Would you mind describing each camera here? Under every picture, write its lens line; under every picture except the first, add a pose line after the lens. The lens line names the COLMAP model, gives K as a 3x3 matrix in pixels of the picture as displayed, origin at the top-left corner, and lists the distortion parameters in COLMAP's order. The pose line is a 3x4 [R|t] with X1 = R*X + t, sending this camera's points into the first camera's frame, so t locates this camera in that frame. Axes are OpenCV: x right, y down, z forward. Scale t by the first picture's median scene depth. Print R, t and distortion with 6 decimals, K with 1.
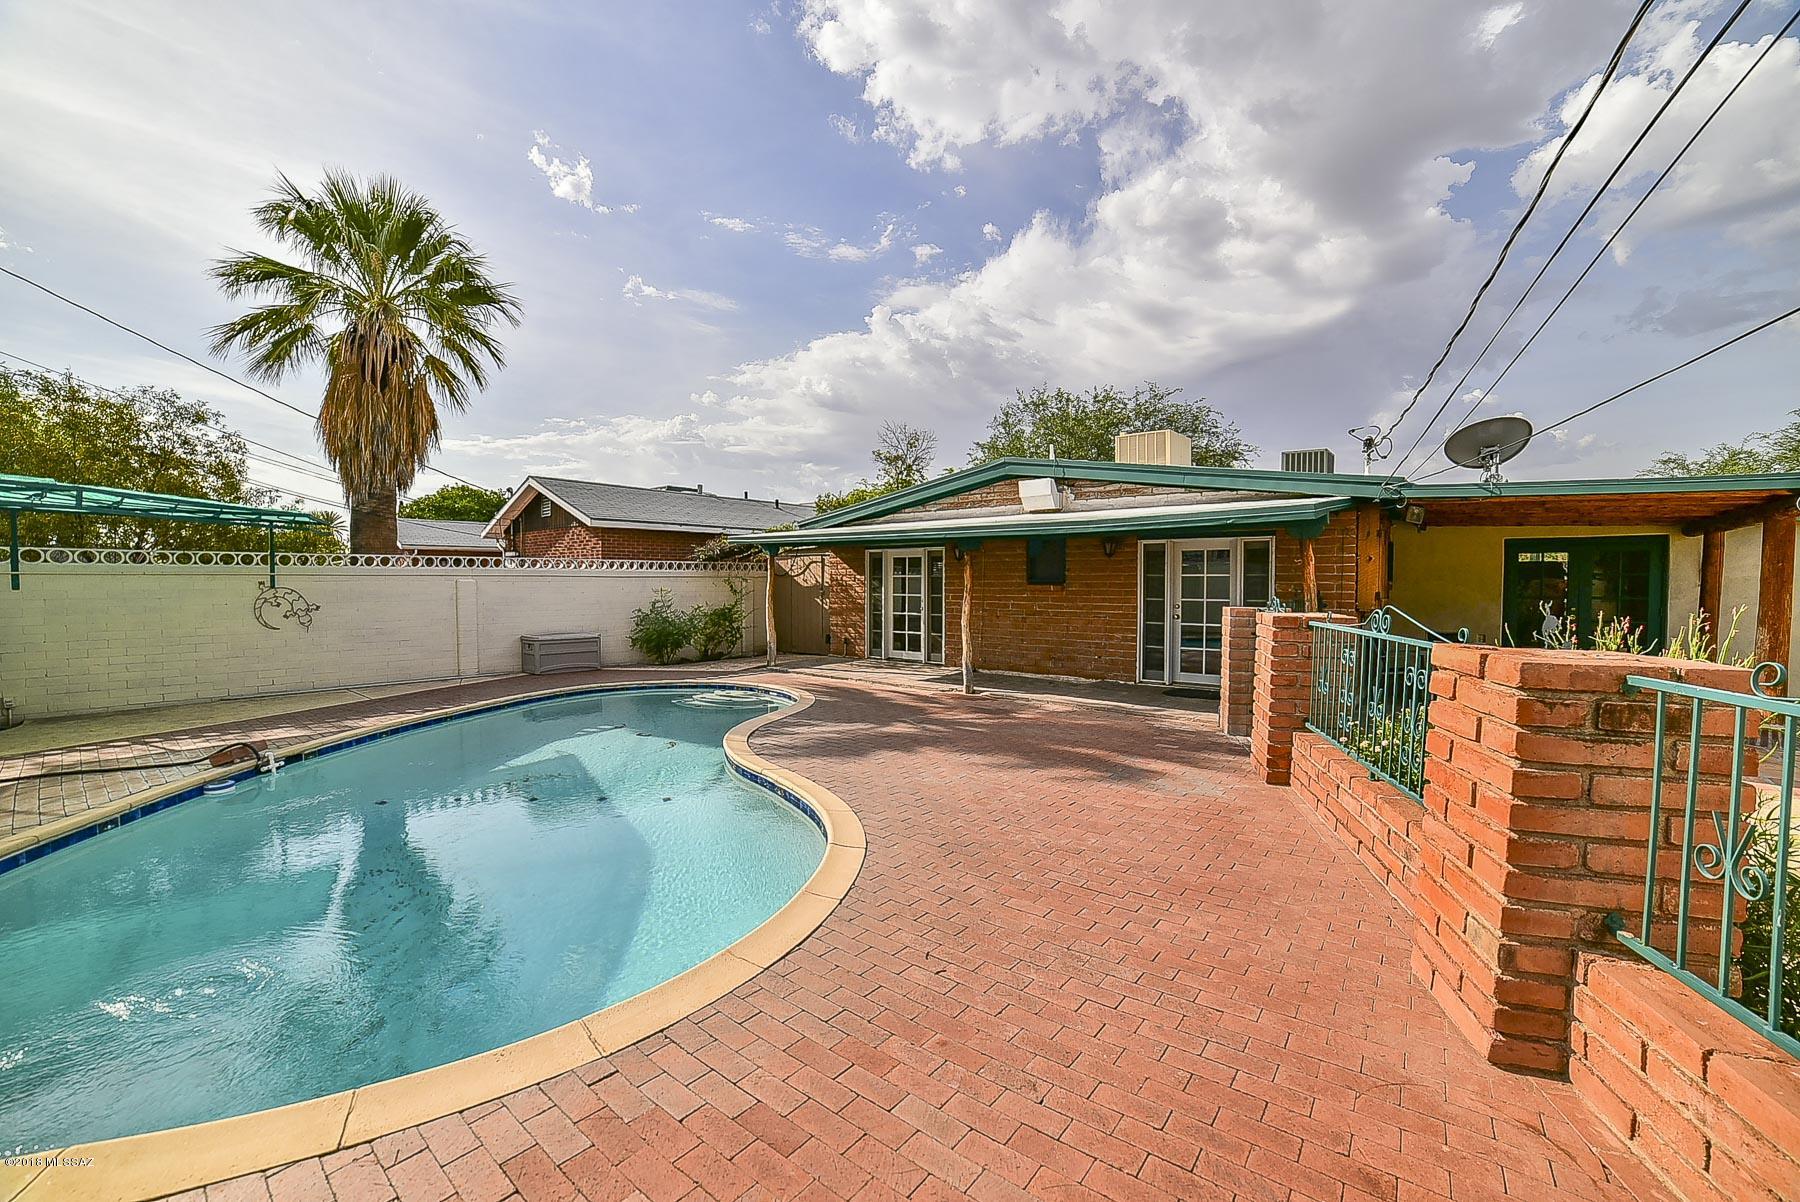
lens RADIAL K [[732.1, 0, 902.9], [0, 732.1, 606.9], [0, 0, 1]] dist [-0.106161, 0.038196]
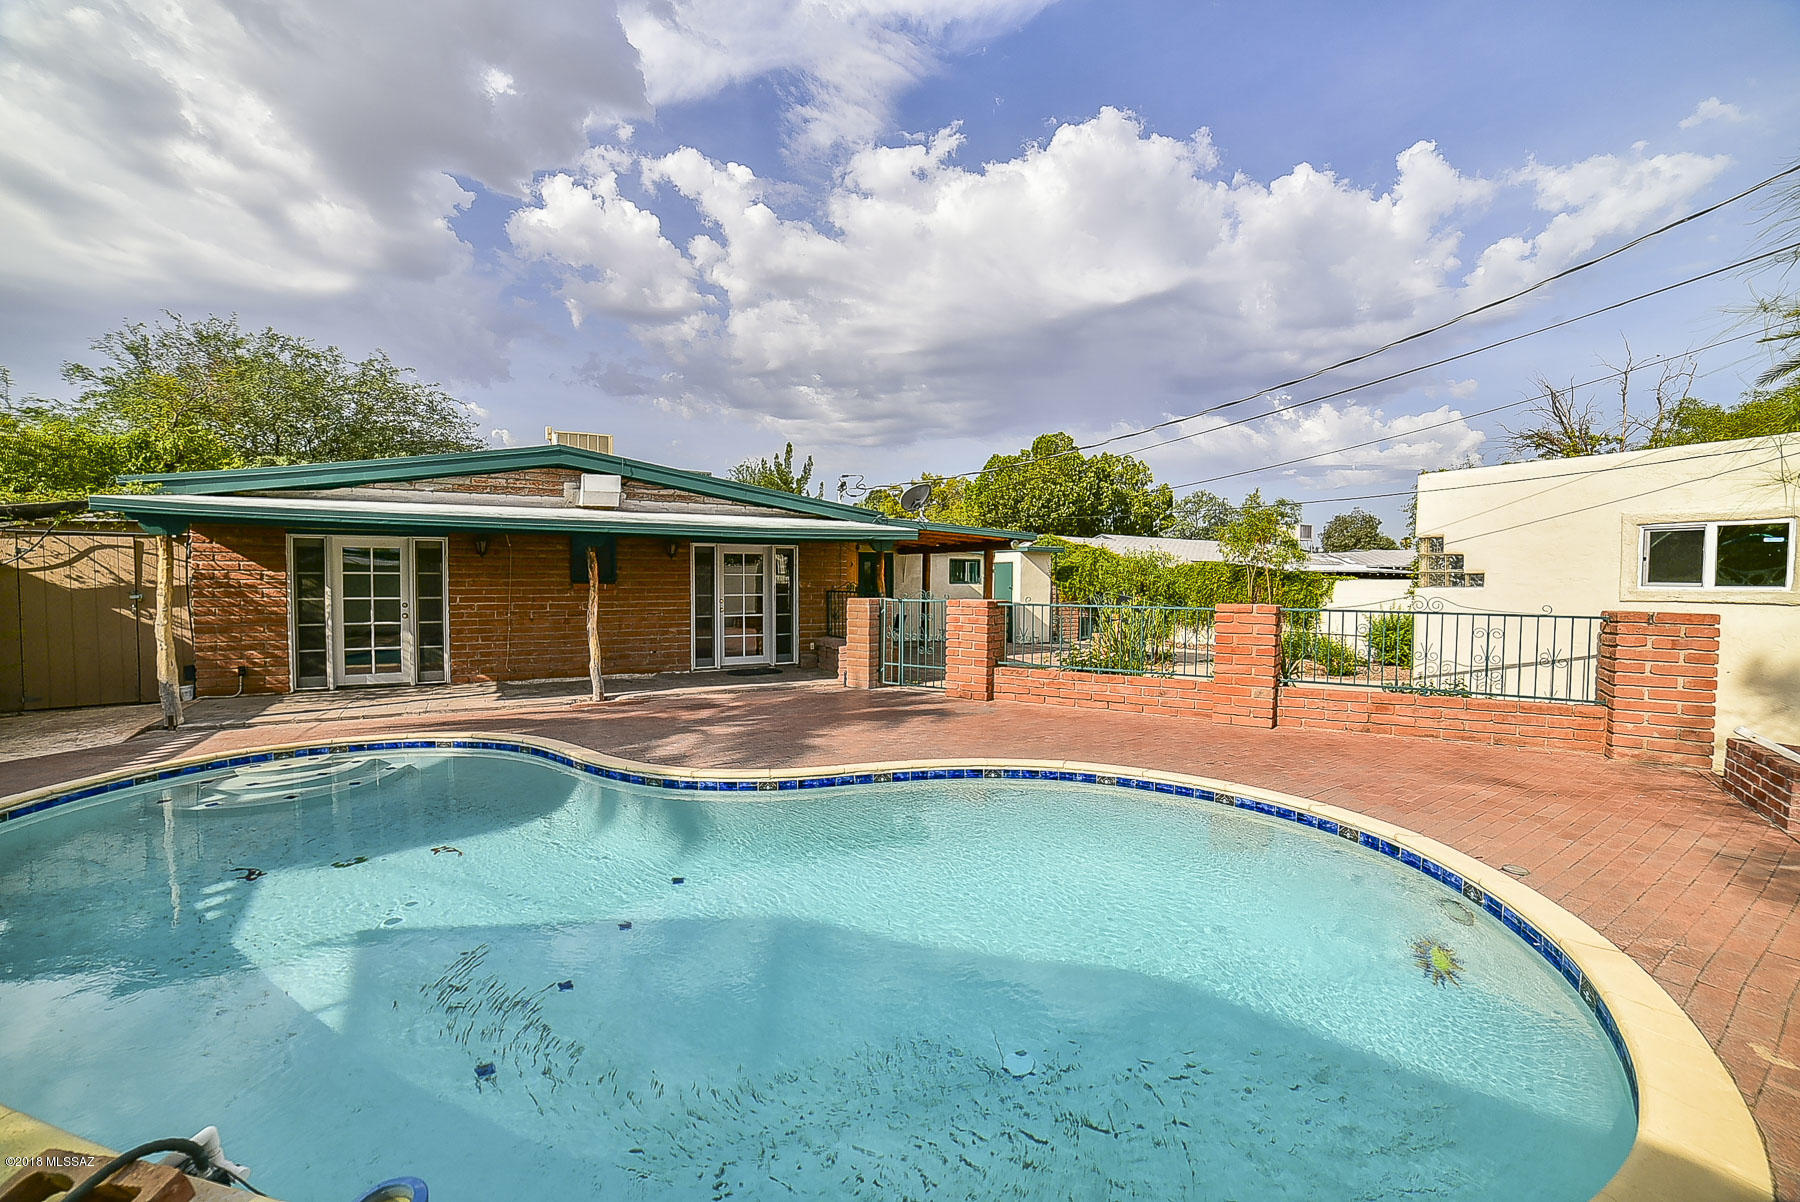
lens RADIAL K [[732.1, 0, 902.9], [0, 732.1, 606.9], [0, 0, 1]] dist [-0.106161, 0.038196]
pose [[0.333635, -0.034902, 0.942056, -0.540269], [0.029042, 0.999221, 0.026735, -0.012106], [-0.942255, 0.018439, 0.334388, 0.280999]]
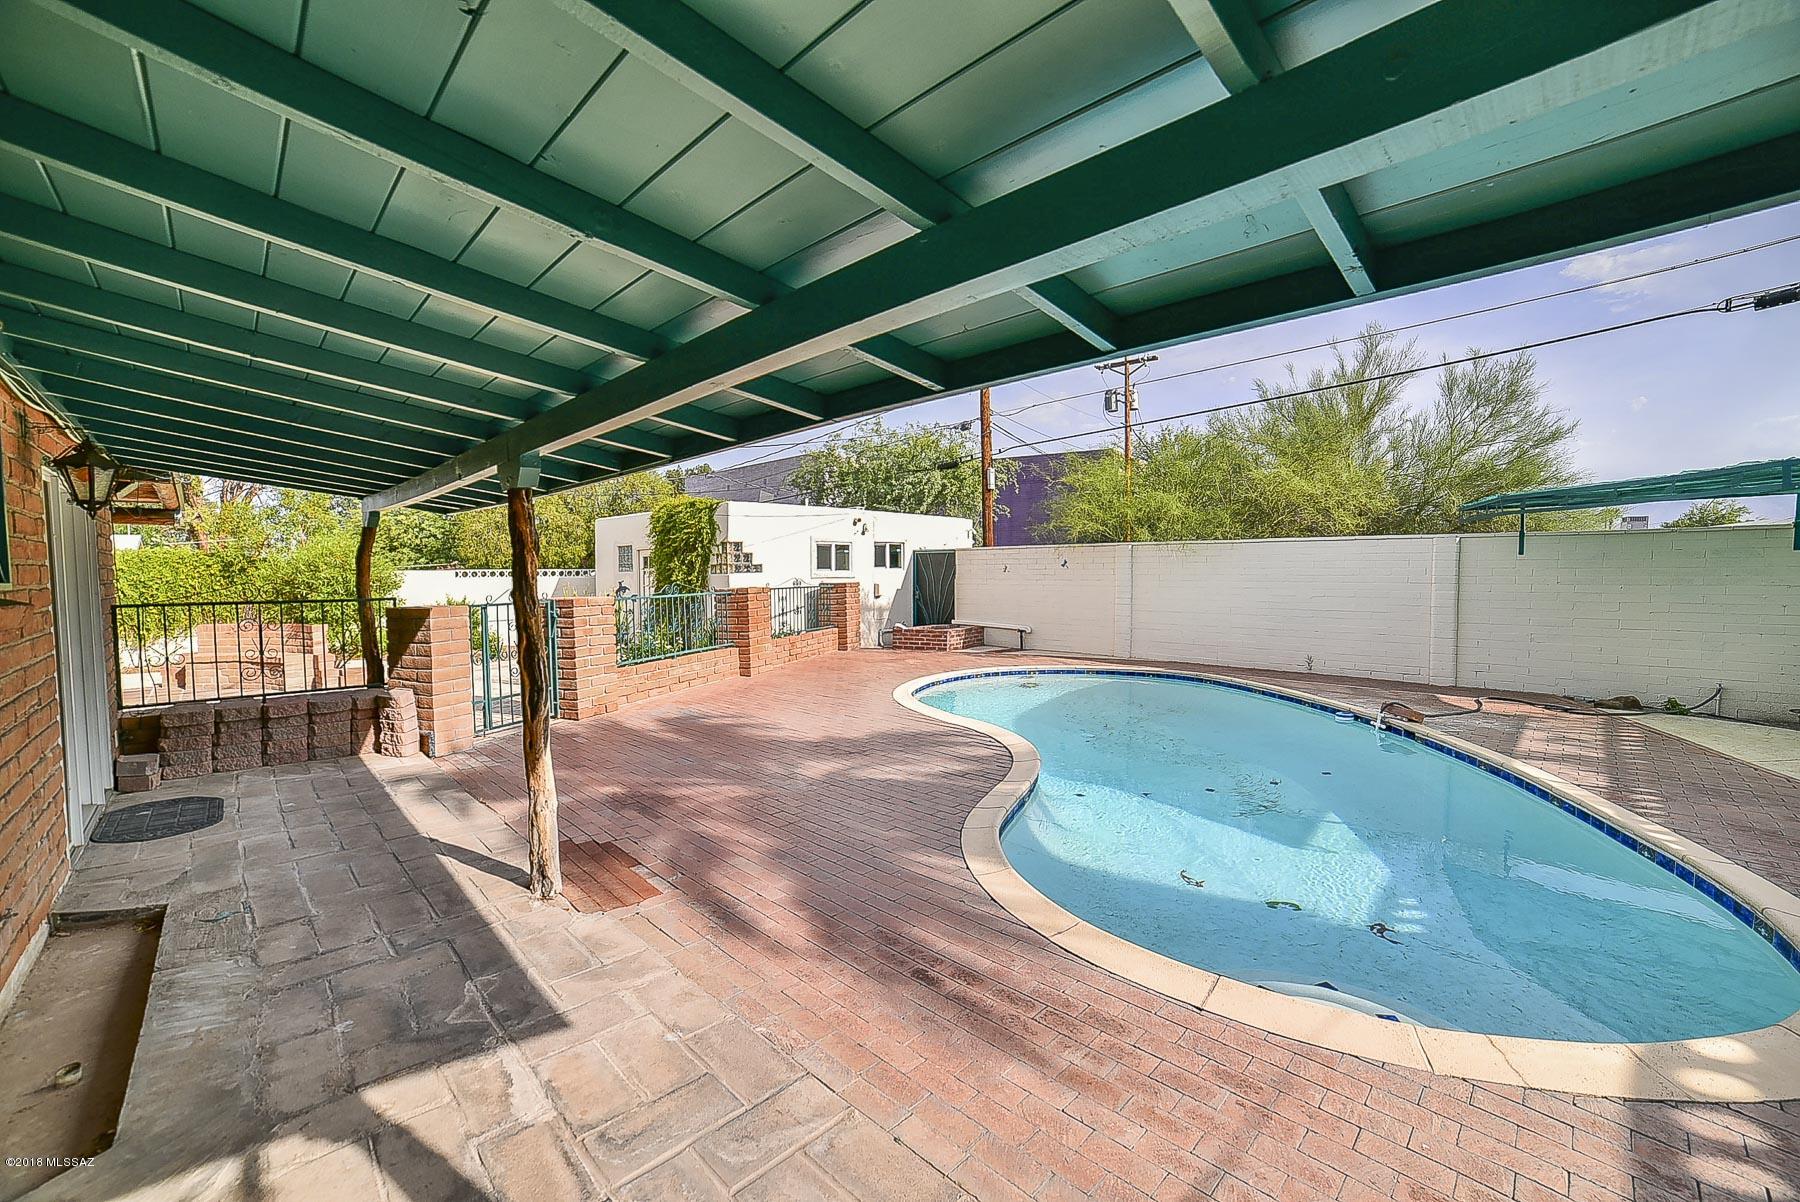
lens RADIAL K [[732.1, 0, 902.9], [0, 732.1, 606.9], [0, 0, 1]] dist [-0.106161, 0.038196]
pose [[-0.996035, -0.003235, 0.088908, -0.090165], [0.004936, 0.995790, 0.091530, -0.048485], [-0.088830, 0.091606, -0.991825, 1.126169]]
